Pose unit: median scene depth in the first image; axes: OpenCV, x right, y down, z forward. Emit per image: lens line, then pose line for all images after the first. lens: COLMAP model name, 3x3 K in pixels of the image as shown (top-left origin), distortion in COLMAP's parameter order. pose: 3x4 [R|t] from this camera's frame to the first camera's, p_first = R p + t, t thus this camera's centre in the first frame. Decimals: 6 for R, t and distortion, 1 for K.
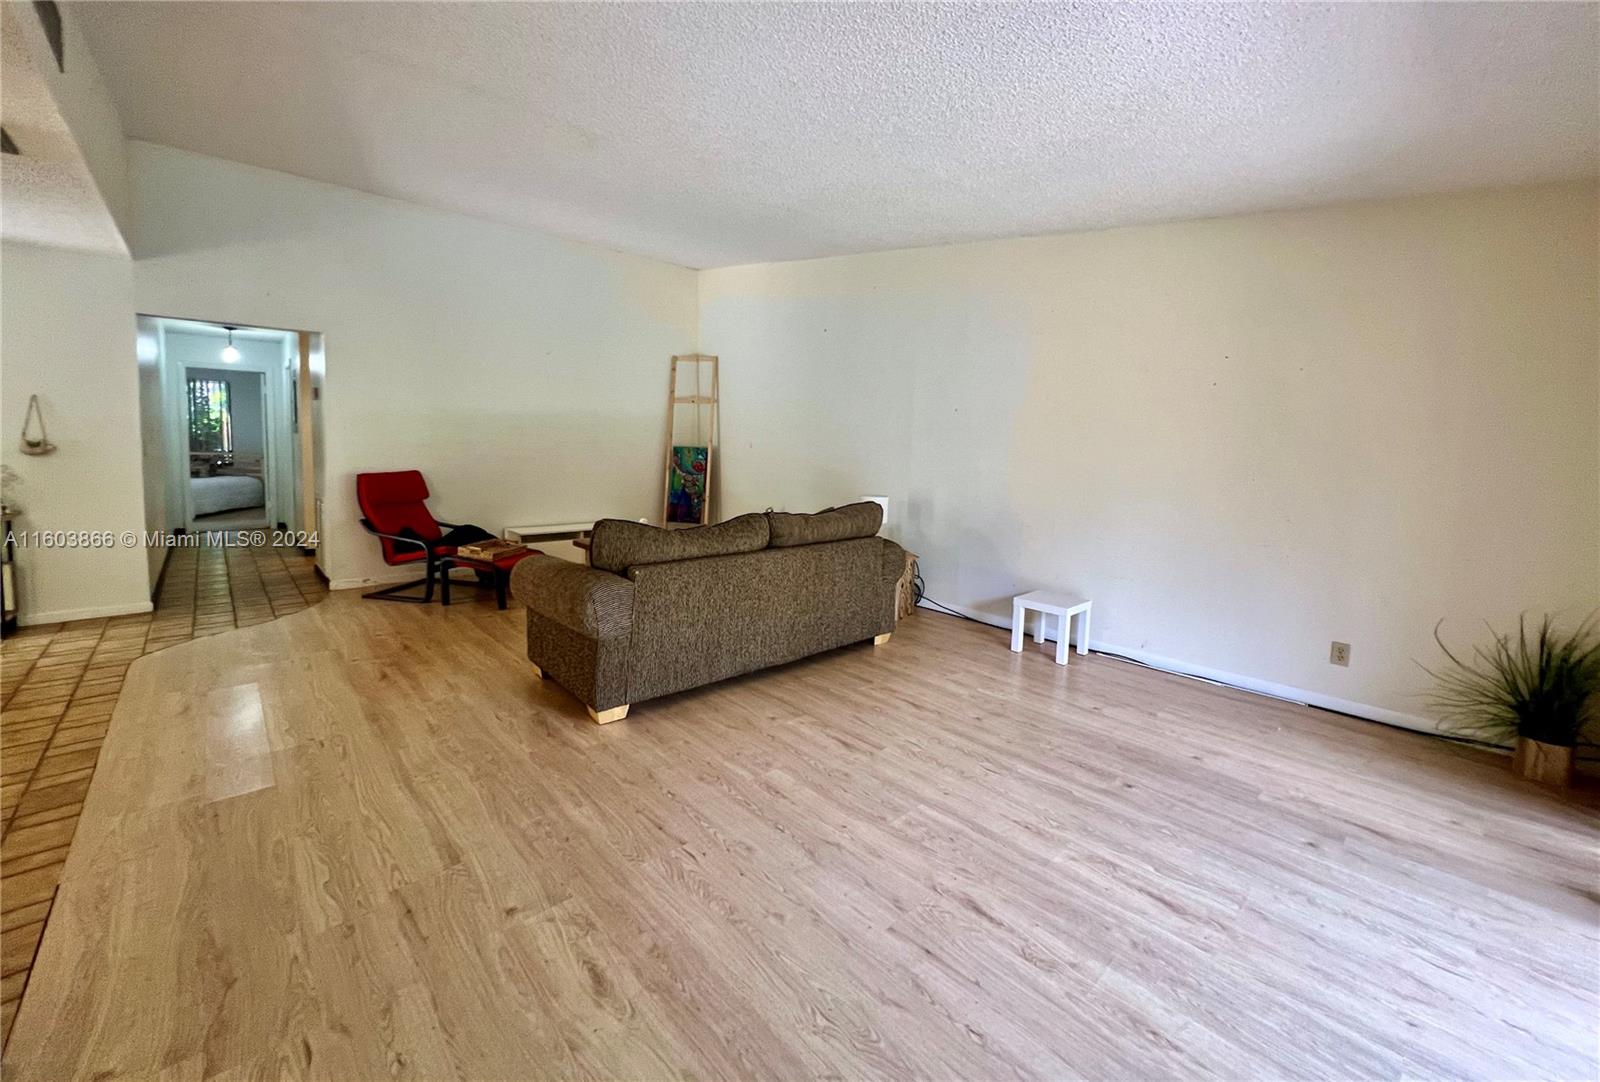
lens RADIAL K [[640.9, 0, 802.0], [0, 640.9, 474.6], [0, 0, 1]] dist [-0.001302, -0.000240]
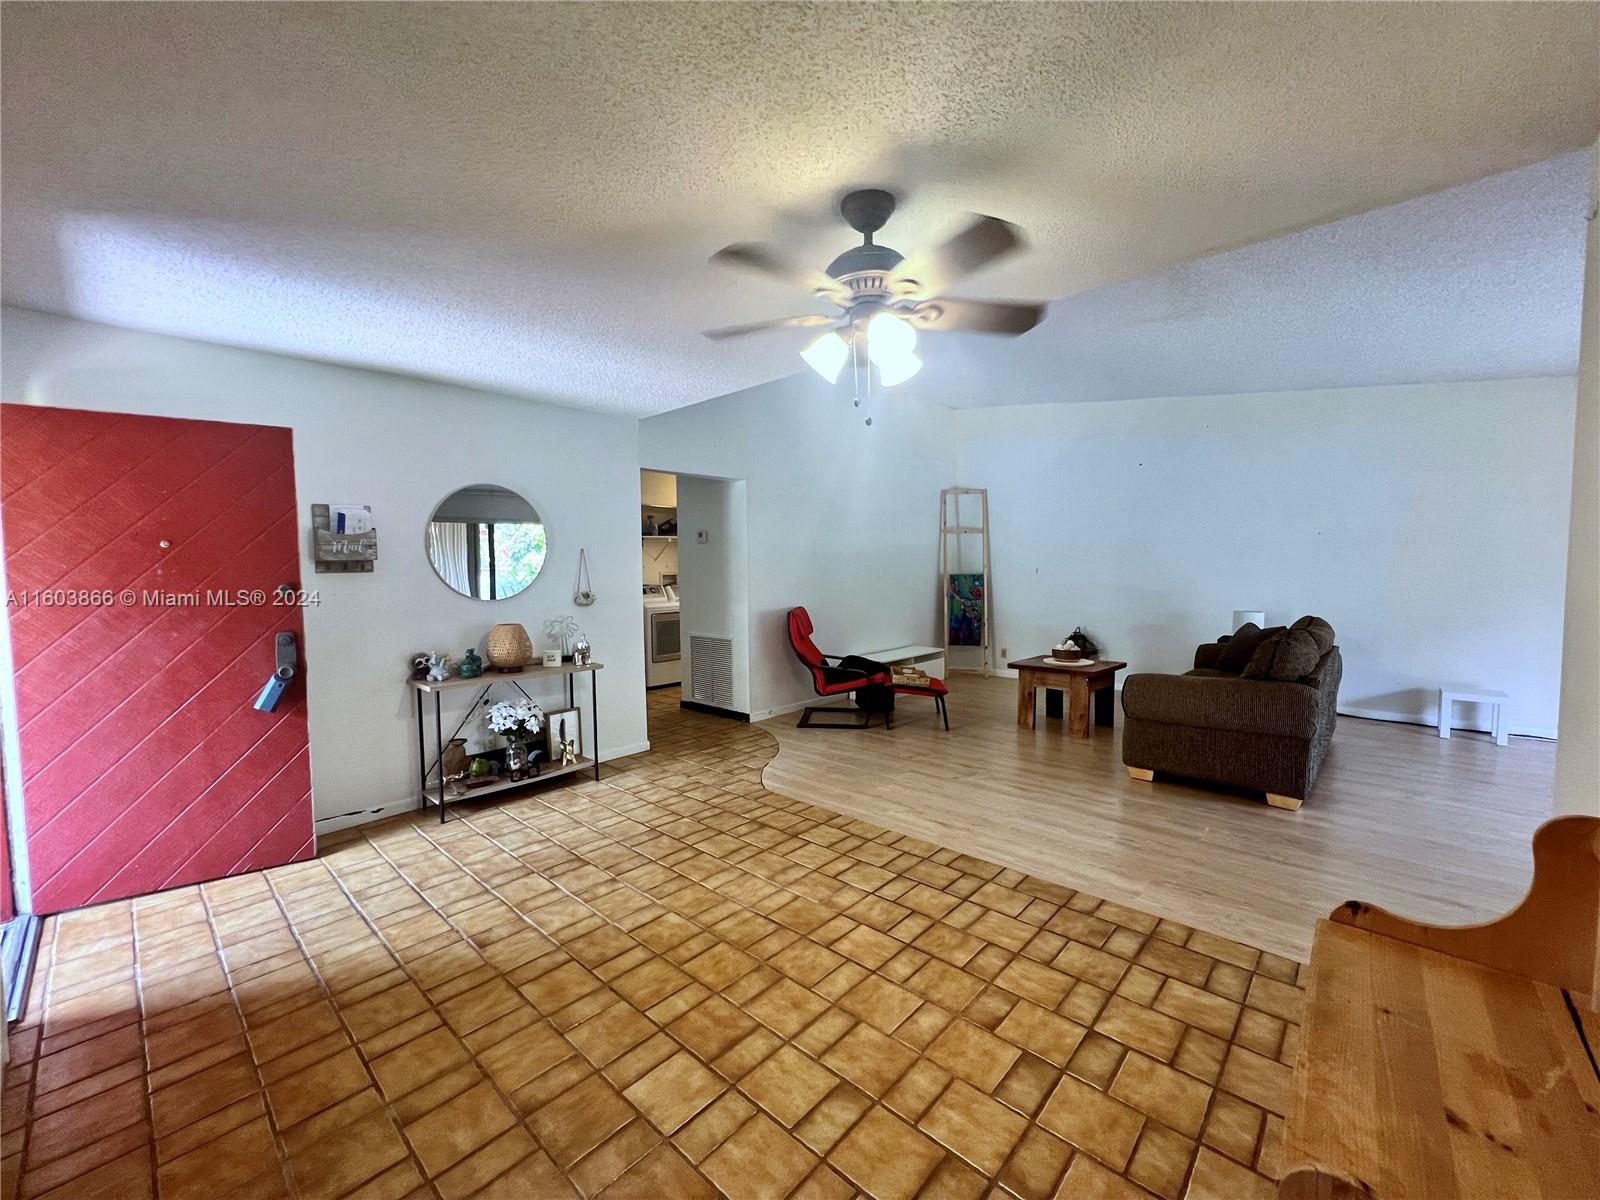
lens RADIAL K [[643.1, 0, 800.0], [0, 643.1, 600.0], [0, 0, 1]] dist [-0.003714, 0.000450]
pose [[0.996393, -0.041166, 0.074211, -1.285314], [0.040691, 0.999140, 0.007909, -0.048883], [-0.074472, -0.004861, 0.997211, -0.119119]]
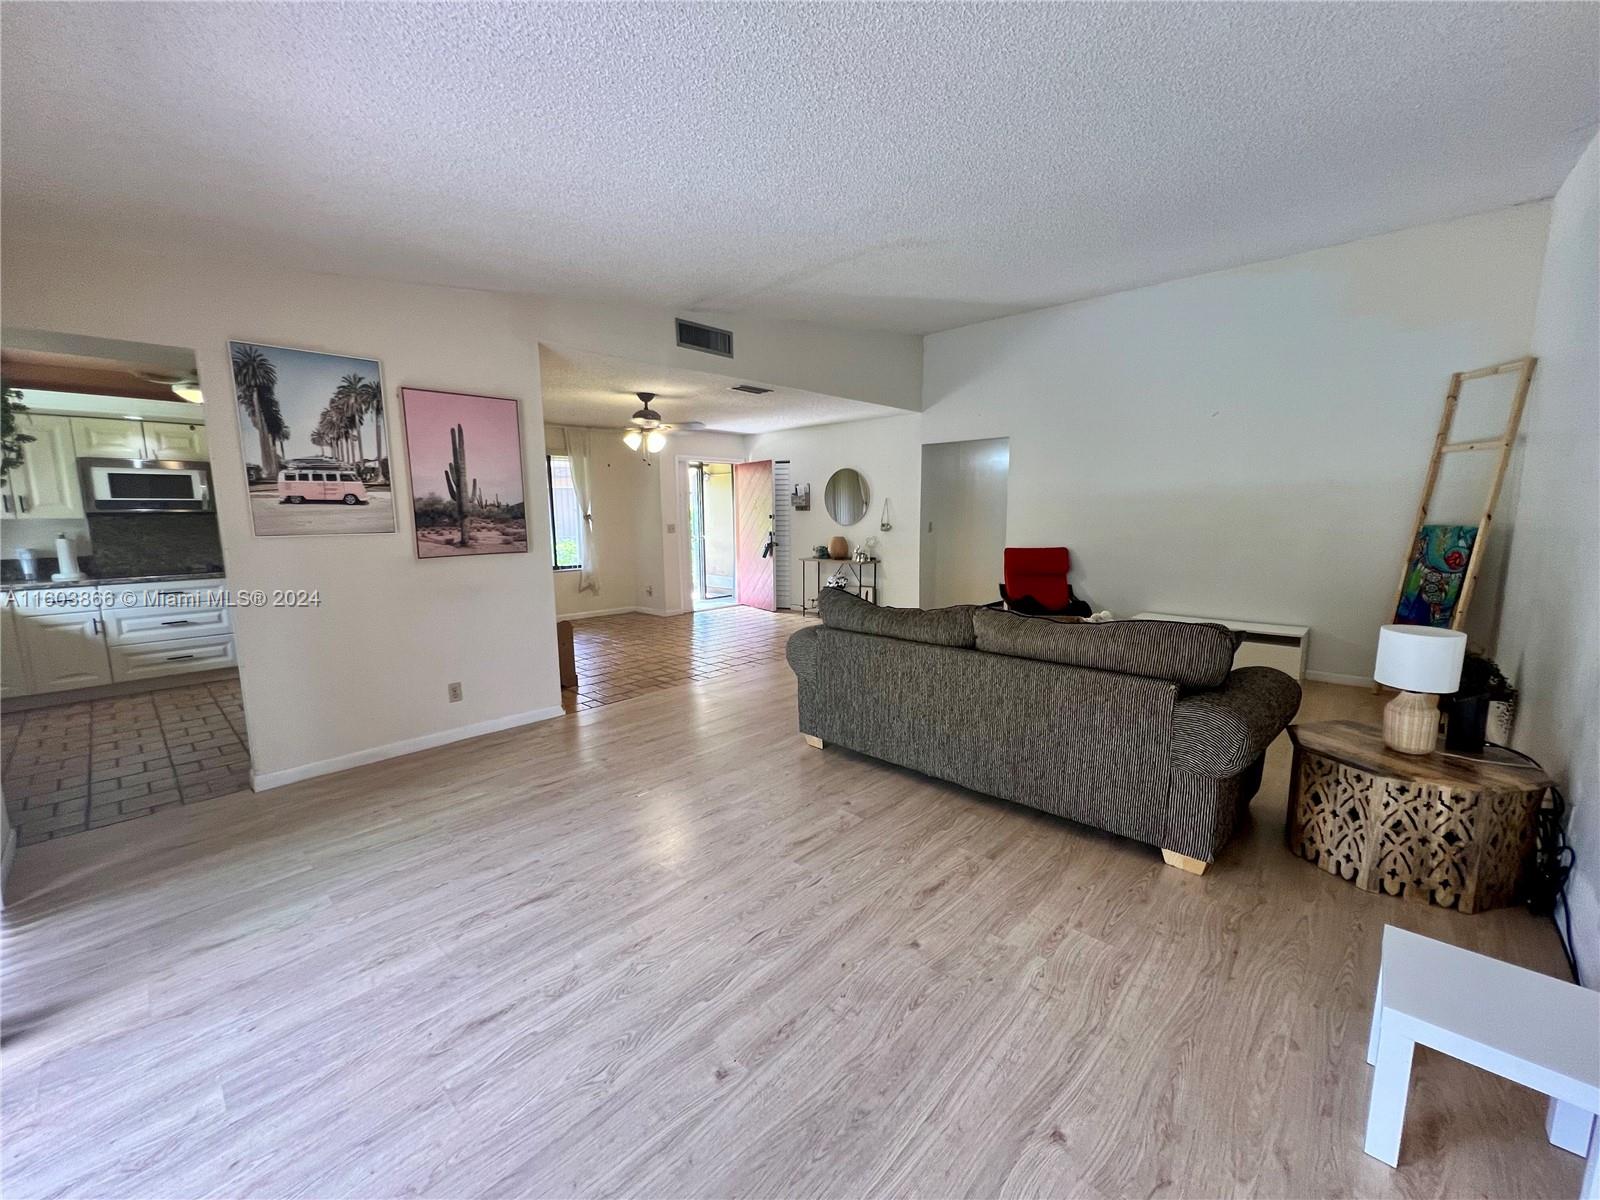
lens RADIAL K [[643.1, 0, 800.0], [0, 643.1, 600.0], [0, 0, 1]] dist [-0.003714, 0.000450]
pose [[0.073470, 0.112523, -0.990929, 0.919058], [-0.040493, 0.993132, 0.109771, -0.038613], [0.996475, 0.032061, 0.077521, 0.858744]]
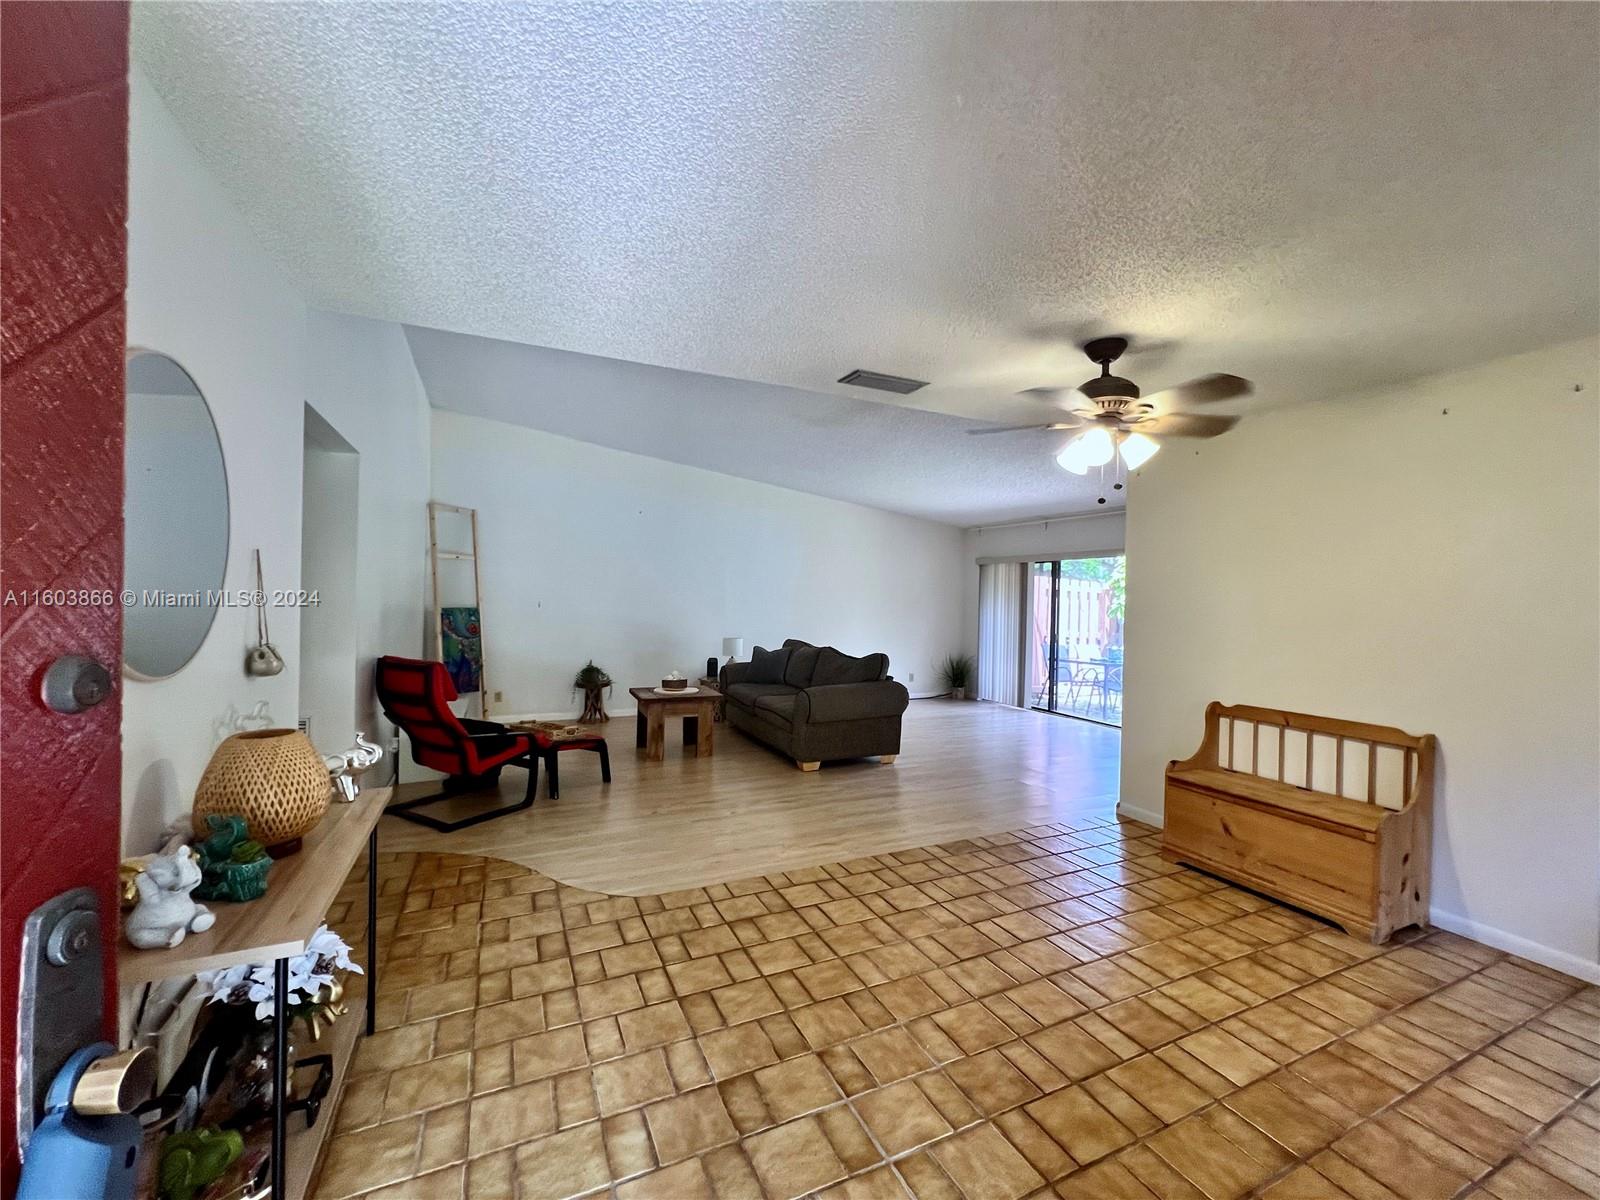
lens RADIAL K [[643.1, 0, 800.0], [0, 643.1, 600.0], [0, 0, 1]] dist [-0.003714, 0.000450]
pose [[0.307718, -0.019657, 0.951274, -2.131489], [0.036753, 0.999286, 0.008760, -0.107019], [-0.950767, 0.032267, 0.308221, 0.657376]]
